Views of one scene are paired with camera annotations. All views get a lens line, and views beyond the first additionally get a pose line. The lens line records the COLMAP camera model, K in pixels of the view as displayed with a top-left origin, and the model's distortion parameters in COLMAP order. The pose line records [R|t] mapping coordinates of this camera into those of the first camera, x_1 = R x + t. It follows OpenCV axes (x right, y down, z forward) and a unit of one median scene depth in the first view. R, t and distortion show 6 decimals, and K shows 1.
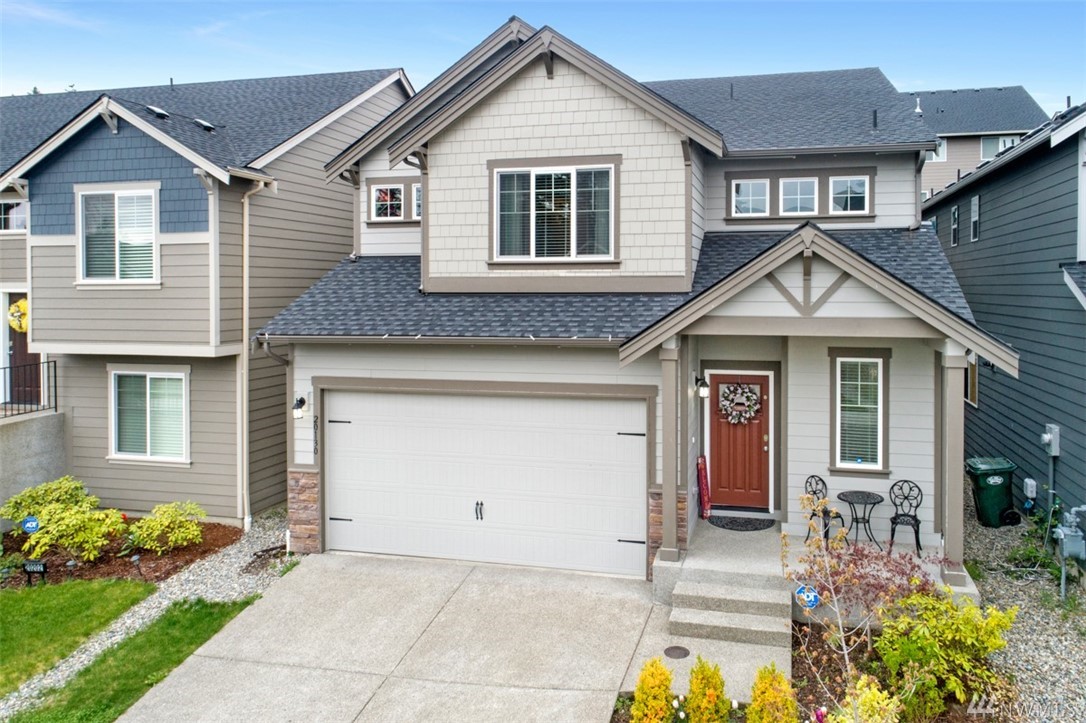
lens RADIAL K [[718.5, 0, 542.8], [0, 718.5, 350.6], [0, 0, 1]] dist [-0.001500, 0.007162]
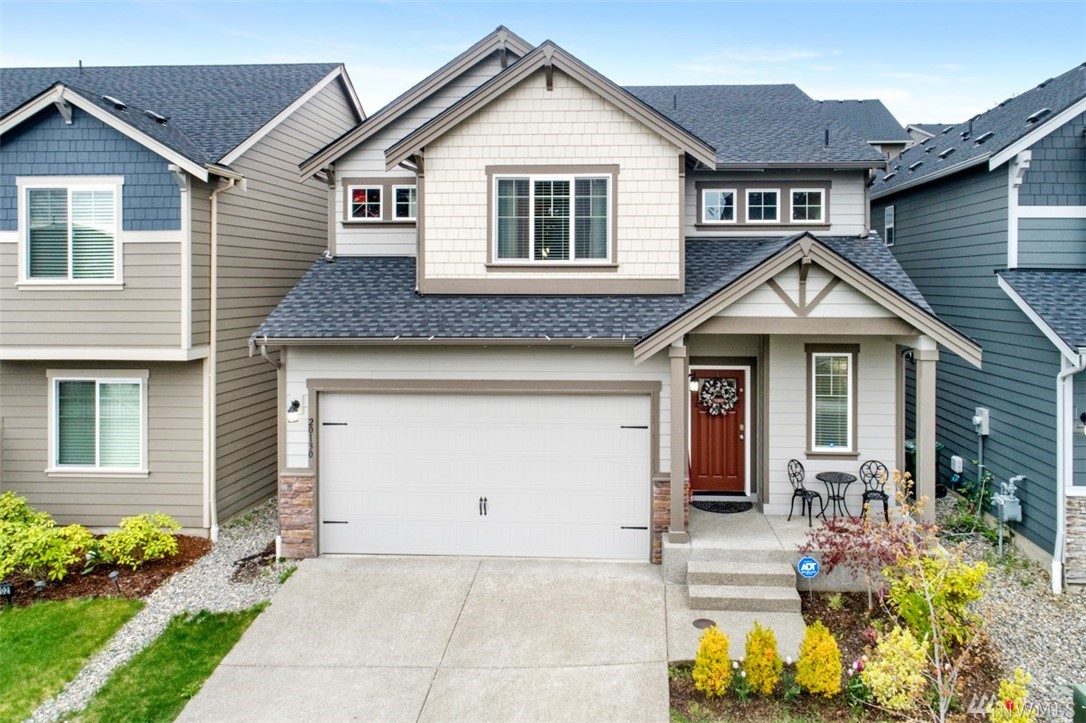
lens RADIAL K [[718.5, 0, 561.4], [0, 718.5, 346.3], [0, 0, 1]] dist [-0.001500, 0.007162]
pose [[0.987117, -0.012087, 0.159541, -0.143435], [0.012424, 0.999922, -0.001115, -0.003751], [-0.159515, 0.003083, 0.987191, -0.035015]]
